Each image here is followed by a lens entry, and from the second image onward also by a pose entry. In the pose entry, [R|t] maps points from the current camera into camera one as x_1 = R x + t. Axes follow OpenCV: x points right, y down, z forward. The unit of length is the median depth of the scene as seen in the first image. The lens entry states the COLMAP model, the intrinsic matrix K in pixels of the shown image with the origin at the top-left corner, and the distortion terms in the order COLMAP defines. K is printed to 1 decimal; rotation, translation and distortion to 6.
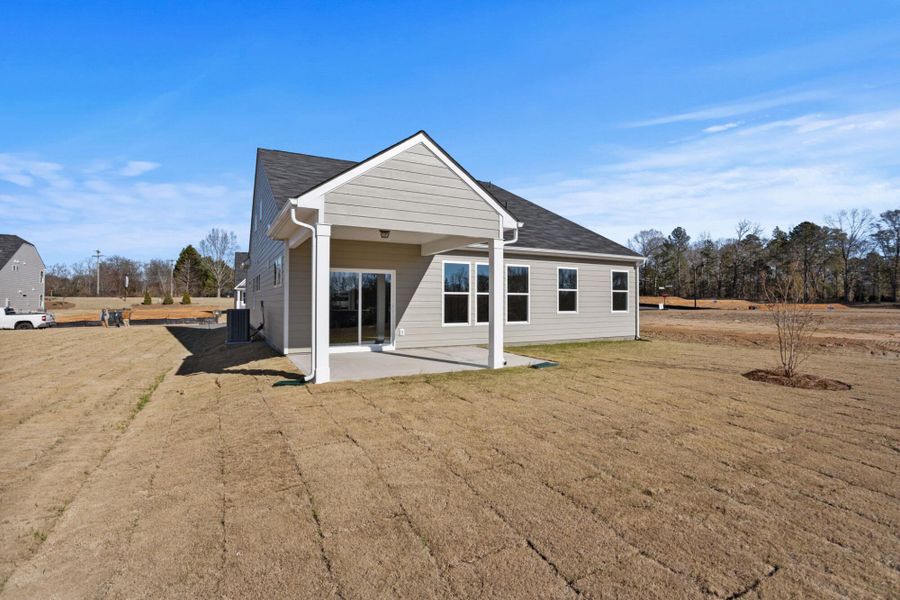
lens RADIAL K [[423.5, 0, 449.9], [0, 423.5, 298.9], [0, 0, 1]] dist [-0.023311, 0.006966]
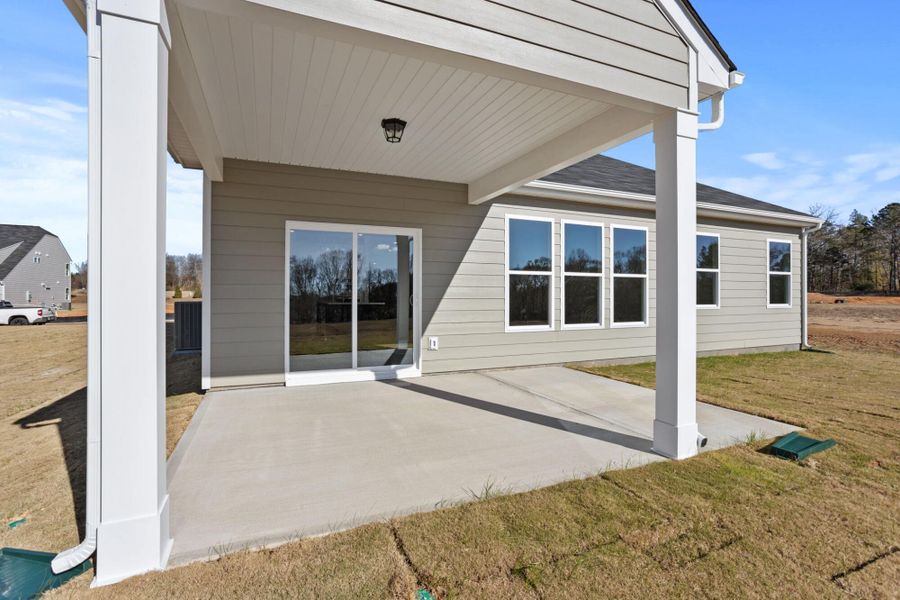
lens RADIAL K [[423.5, 0, 450.8], [0, 423.5, 298.5], [0, 0, 1]] dist [-0.023311, 0.006966]
pose [[0.996909, -0.000473, -0.078562, -0.044115], [0.001545, 0.999907, 0.013583, 0.012574], [0.078548, -0.013662, 0.996817, 0.419393]]
